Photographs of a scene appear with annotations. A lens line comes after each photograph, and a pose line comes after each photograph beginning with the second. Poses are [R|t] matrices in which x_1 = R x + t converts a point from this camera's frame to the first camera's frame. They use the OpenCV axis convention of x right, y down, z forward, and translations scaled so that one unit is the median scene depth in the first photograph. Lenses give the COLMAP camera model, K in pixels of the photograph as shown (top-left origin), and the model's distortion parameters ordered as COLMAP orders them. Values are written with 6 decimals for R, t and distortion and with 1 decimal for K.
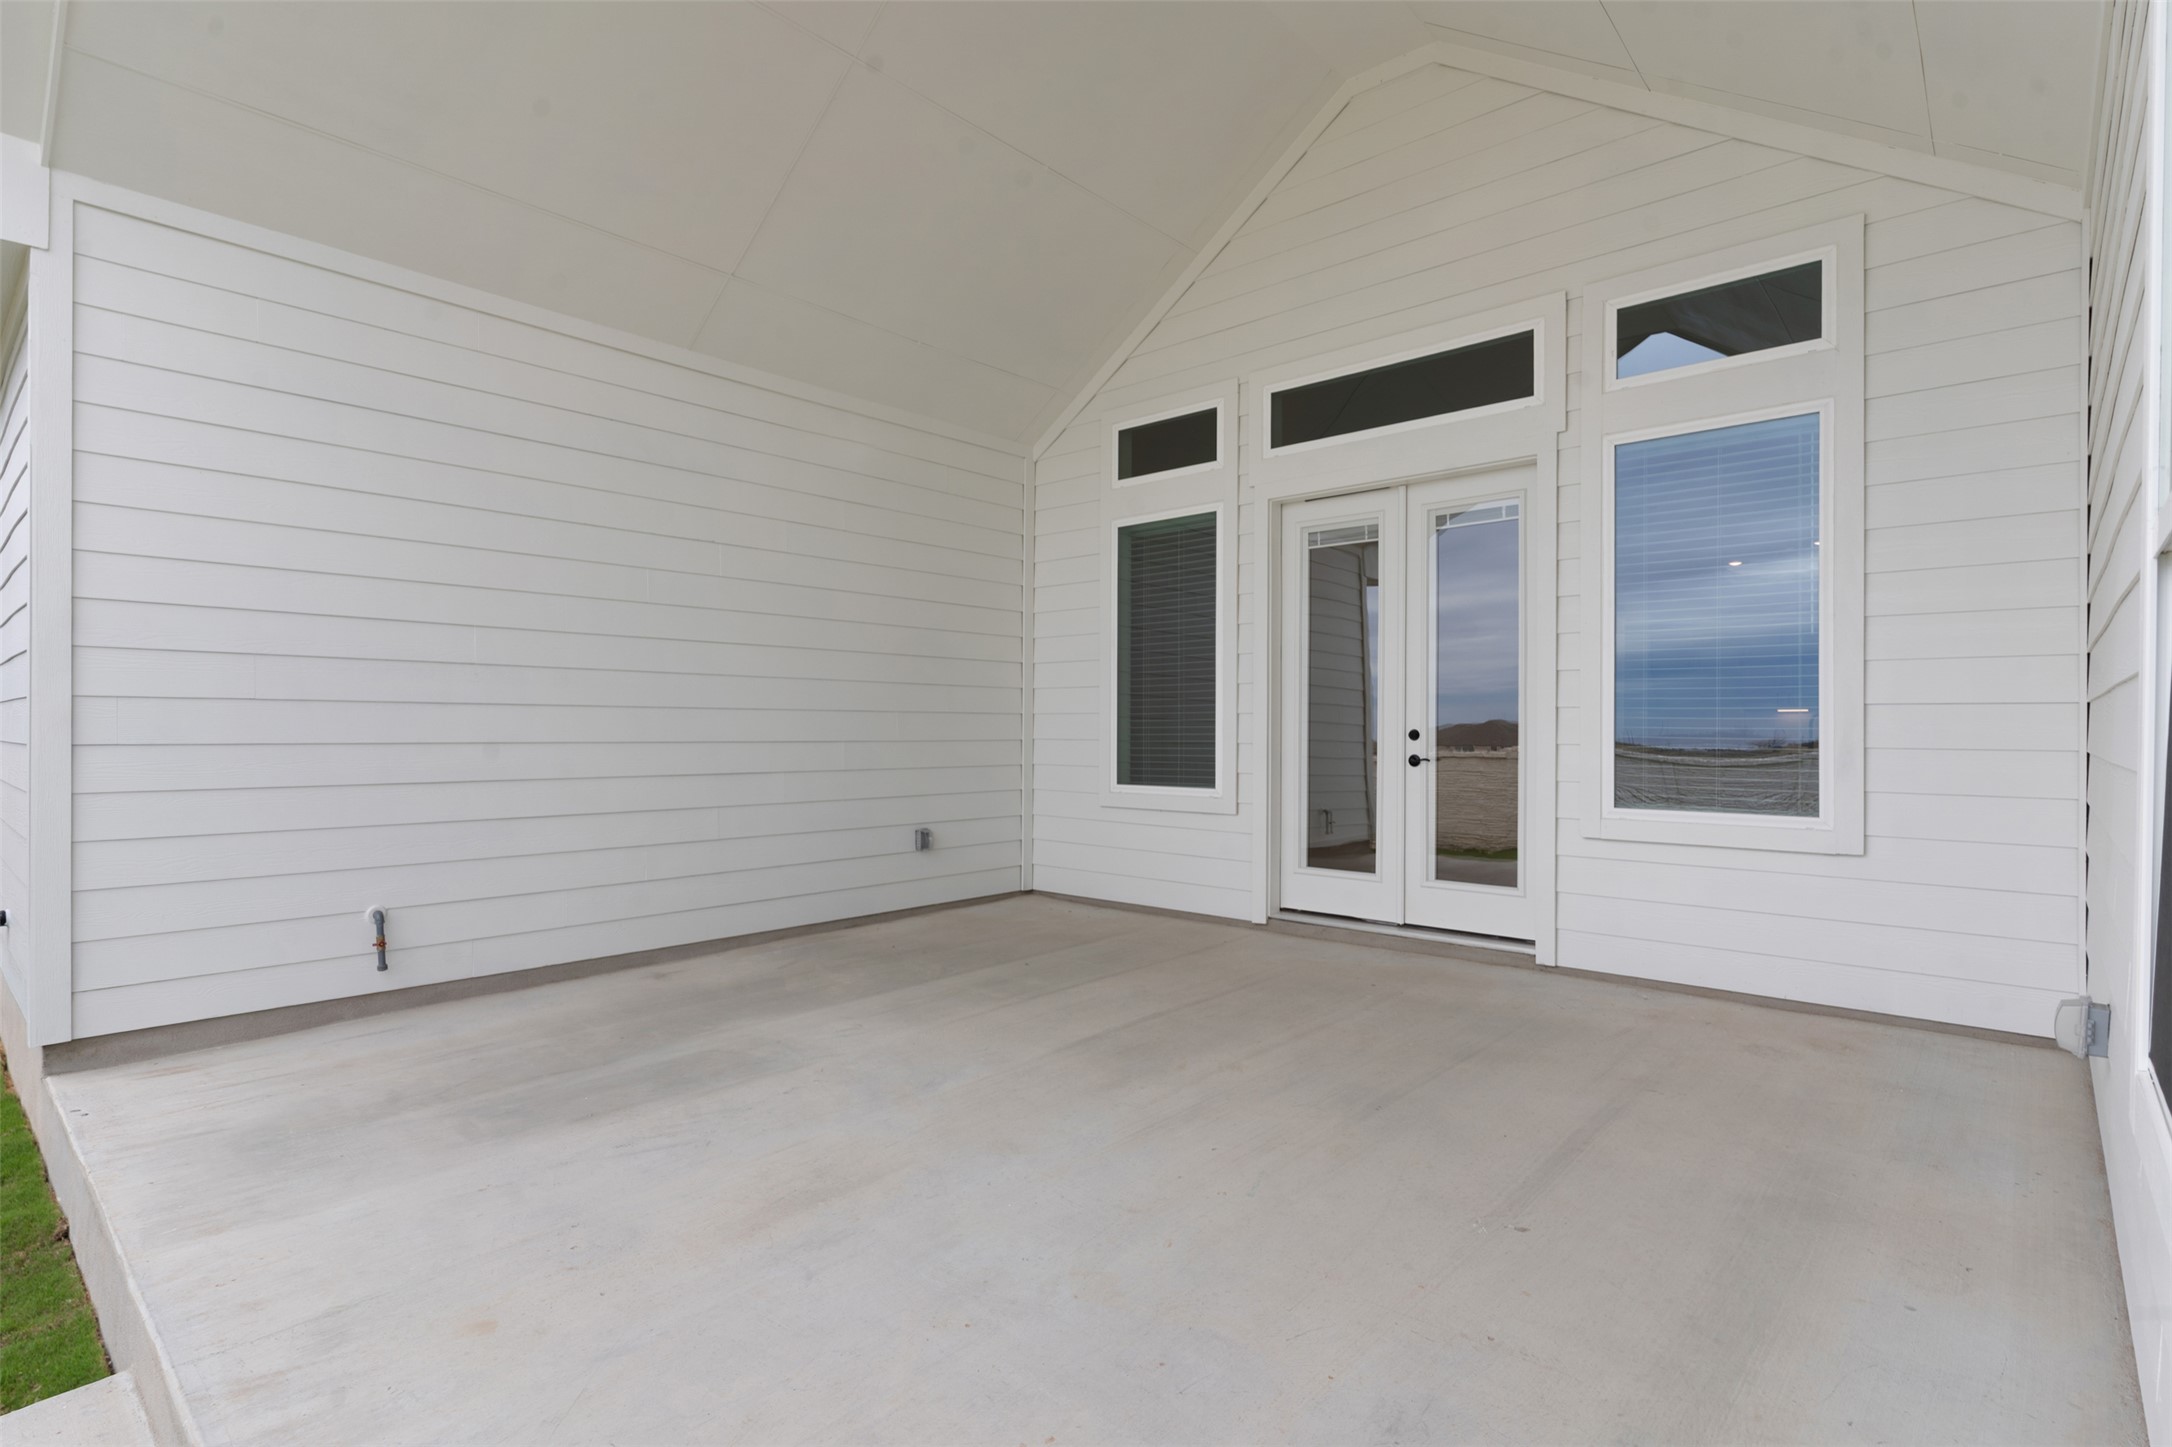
lens RADIAL K [[1057.3, 0, 1088.1], [0, 1057.3, 726.2], [0, 0, 1]] dist [0.009256, -0.001930]
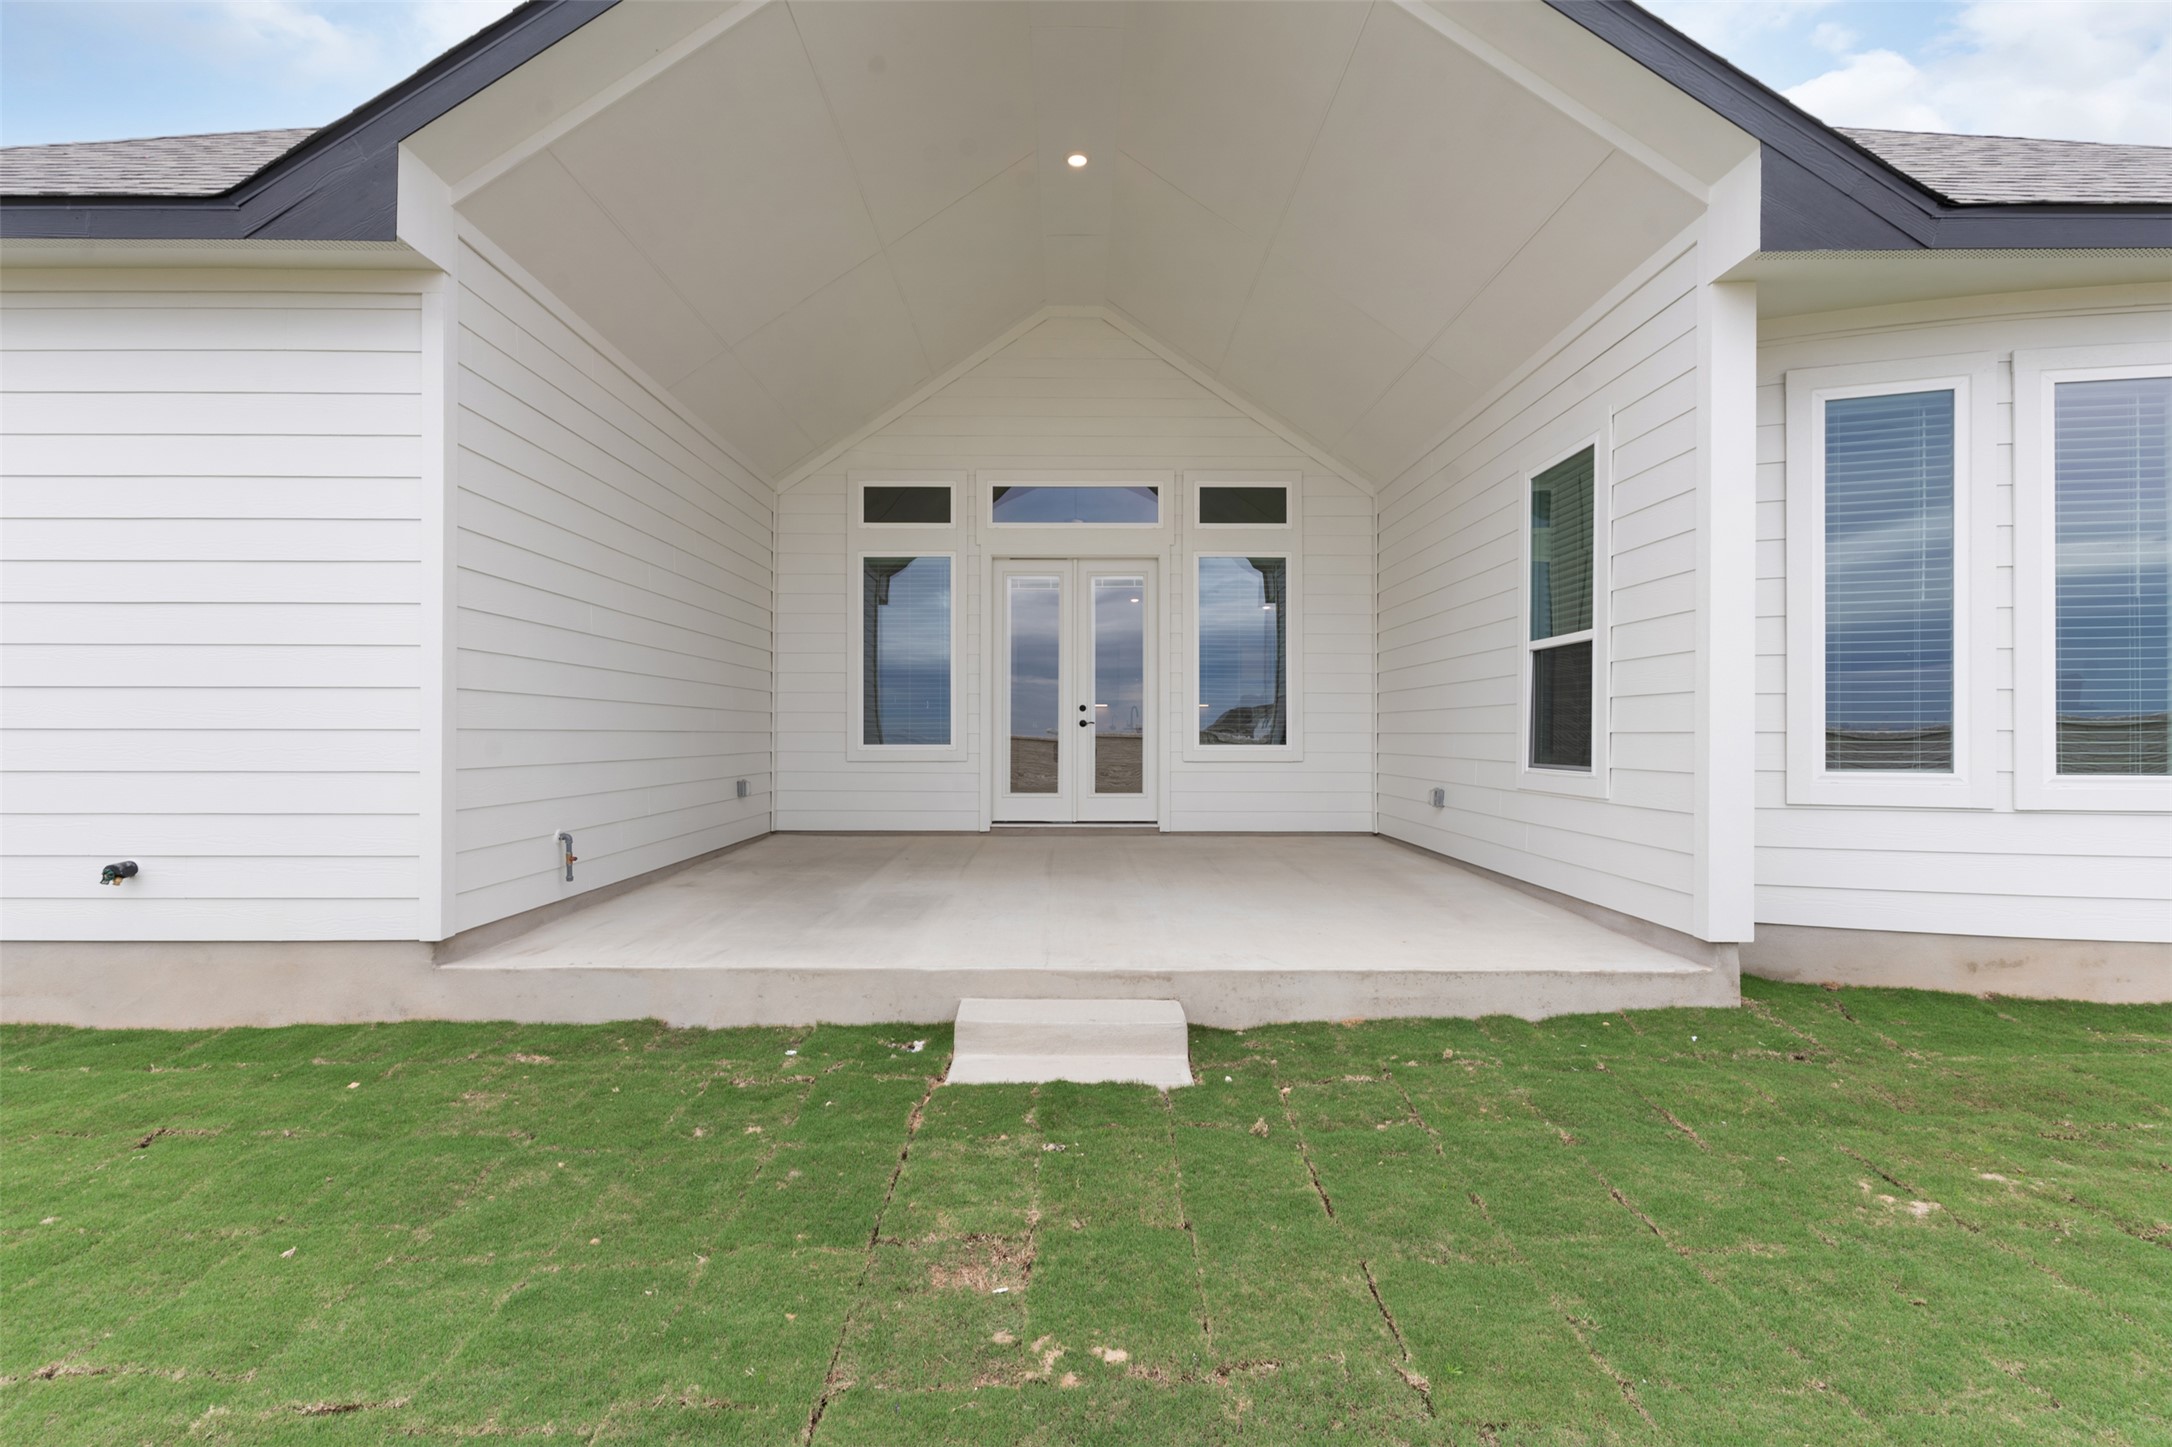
lens RADIAL K [[1057.3, 0, 1074.0], [0, 1057.3, 727.3], [0, 0, 1]] dist [0.009256, -0.001930]
pose [[0.741102, 0.002389, 0.671388, -0.822141], [-0.000009, 0.999994, -0.003548, 0.044410], [-0.671392, 0.002623, 0.741098, -0.233919]]
